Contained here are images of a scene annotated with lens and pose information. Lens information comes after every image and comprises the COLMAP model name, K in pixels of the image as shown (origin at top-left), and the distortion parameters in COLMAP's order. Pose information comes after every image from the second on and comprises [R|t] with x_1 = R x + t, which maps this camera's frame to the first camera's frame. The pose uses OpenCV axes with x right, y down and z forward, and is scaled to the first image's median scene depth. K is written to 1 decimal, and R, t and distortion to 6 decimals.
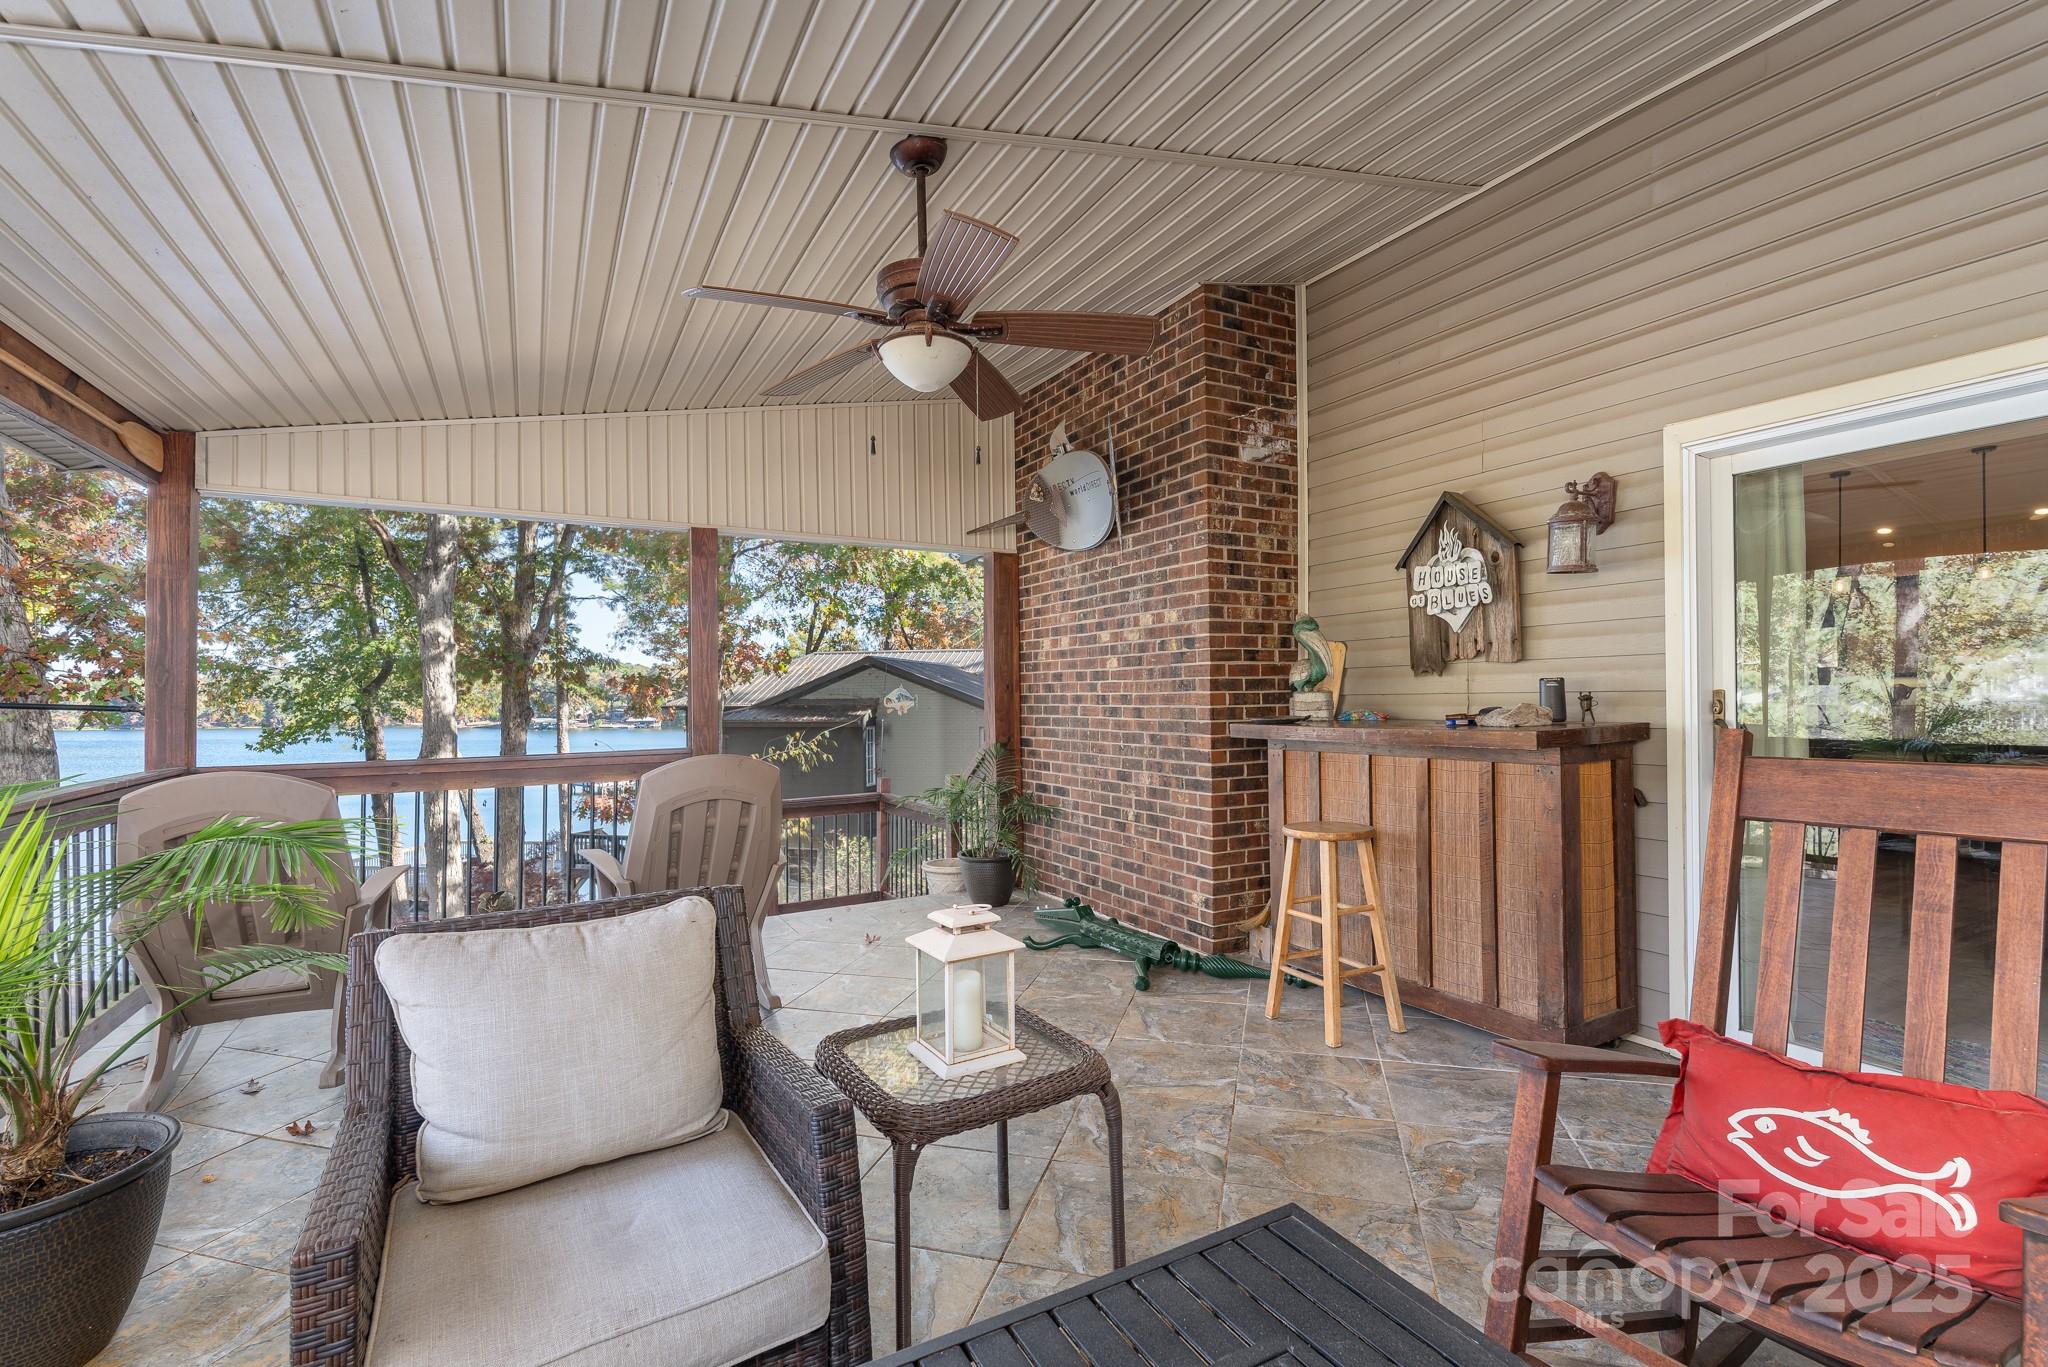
lens RADIAL K [[912.4, 0, 1022.0], [0, 912.4, 696.2], [0, 0, 1]] dist [-0.006131, 0.001339]
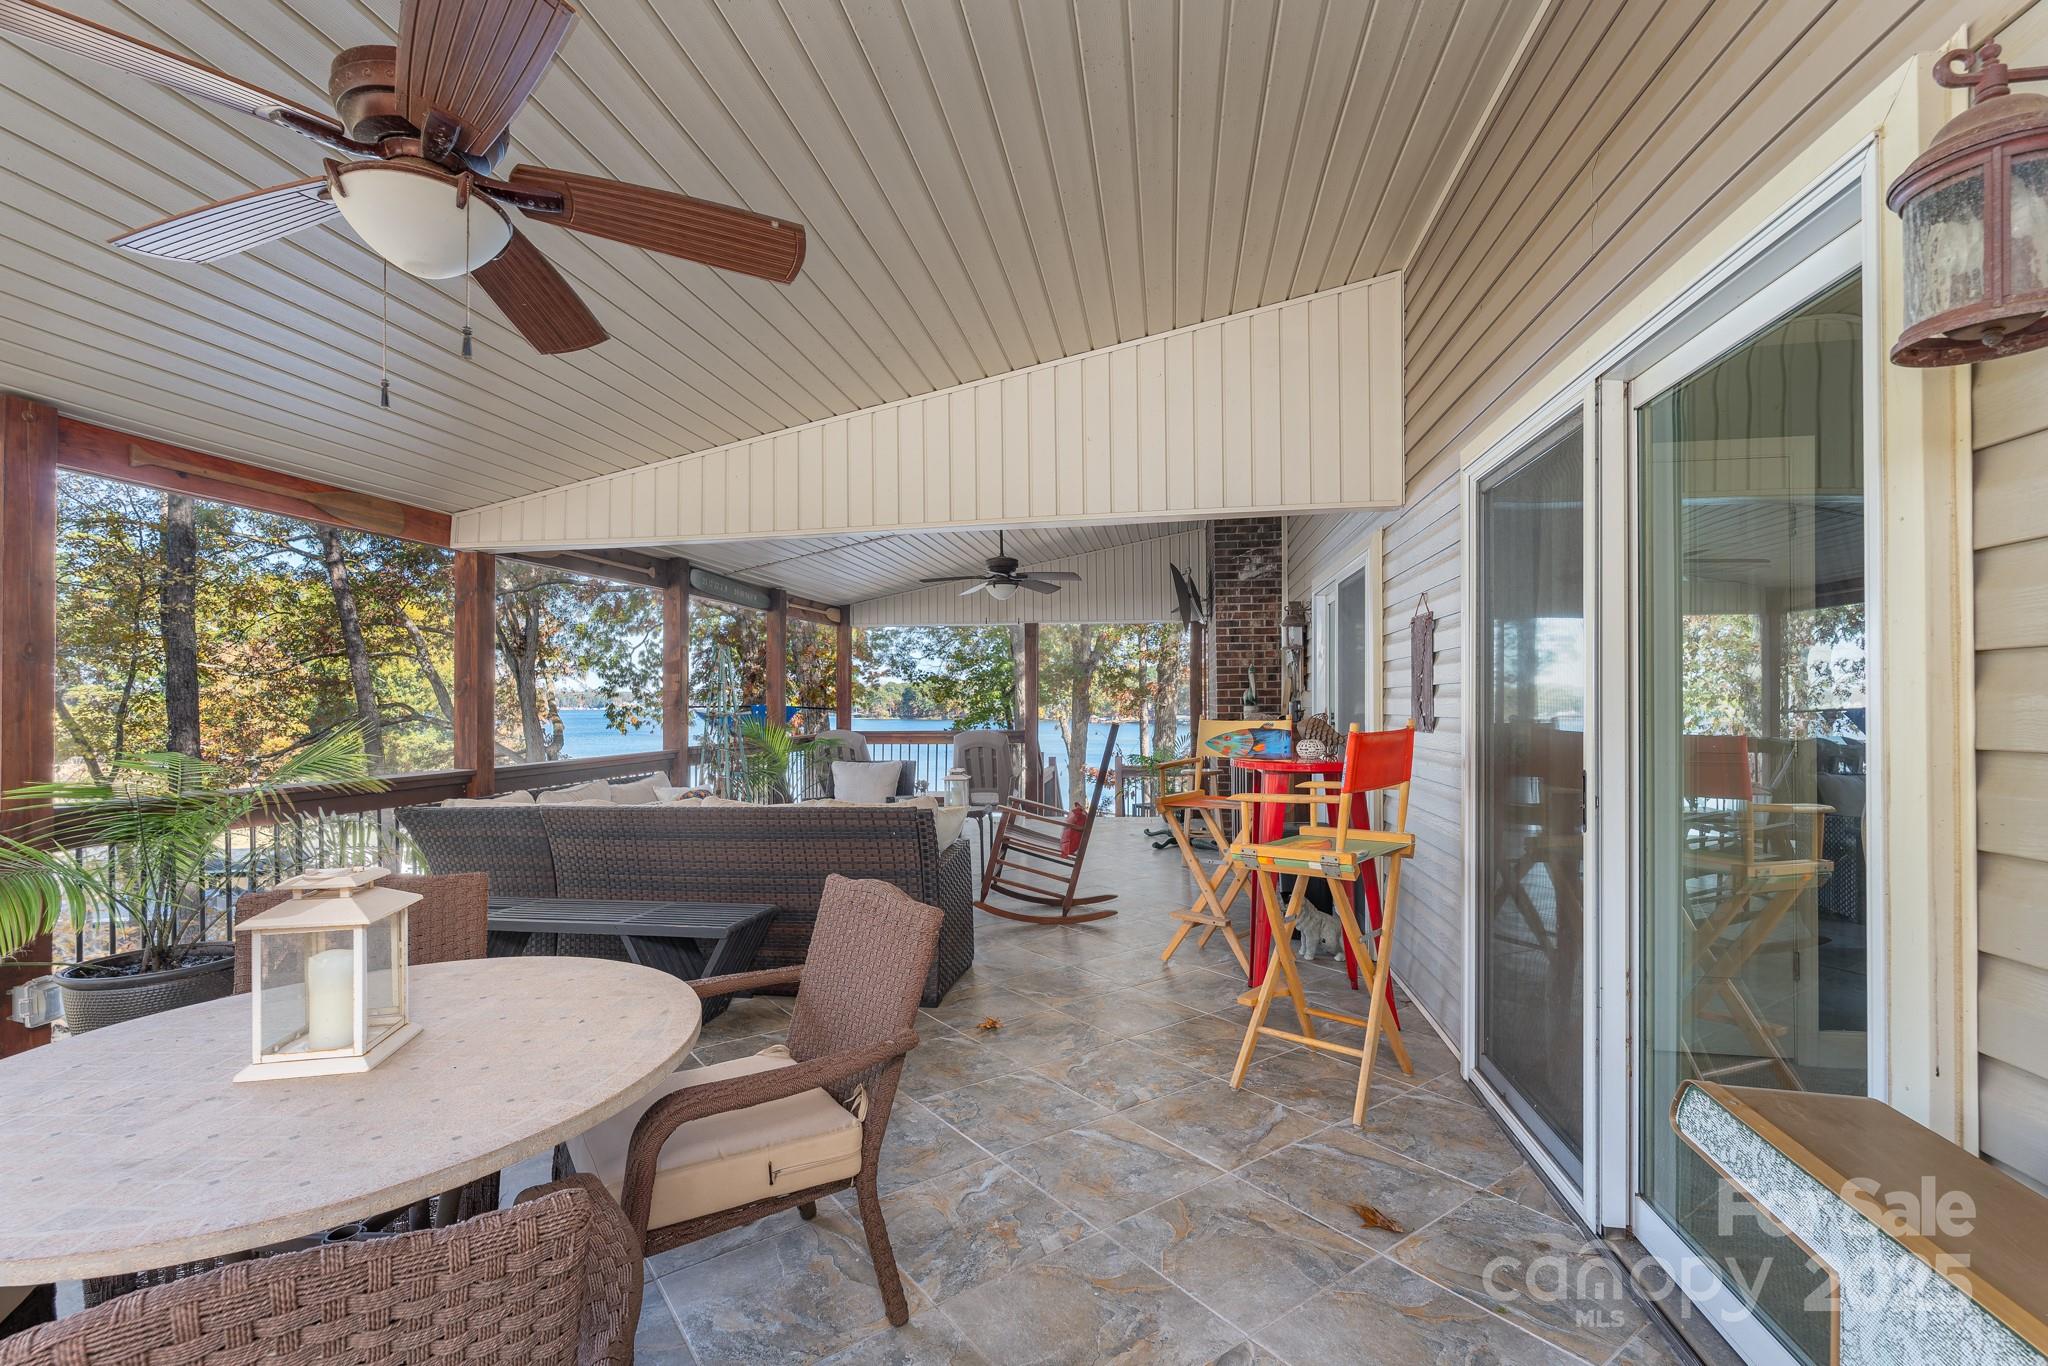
lens RADIAL K [[912.4, 0, 1024.5], [0, 912.4, 700.9], [0, 0, 1]] dist [-0.006131, 0.001339]
pose [[0.791258, 0.005518, -0.611457, 1.016168], [-0.001873, 0.999976, 0.006600, -0.024383], [0.611479, -0.004077, 0.791250, -0.723569]]
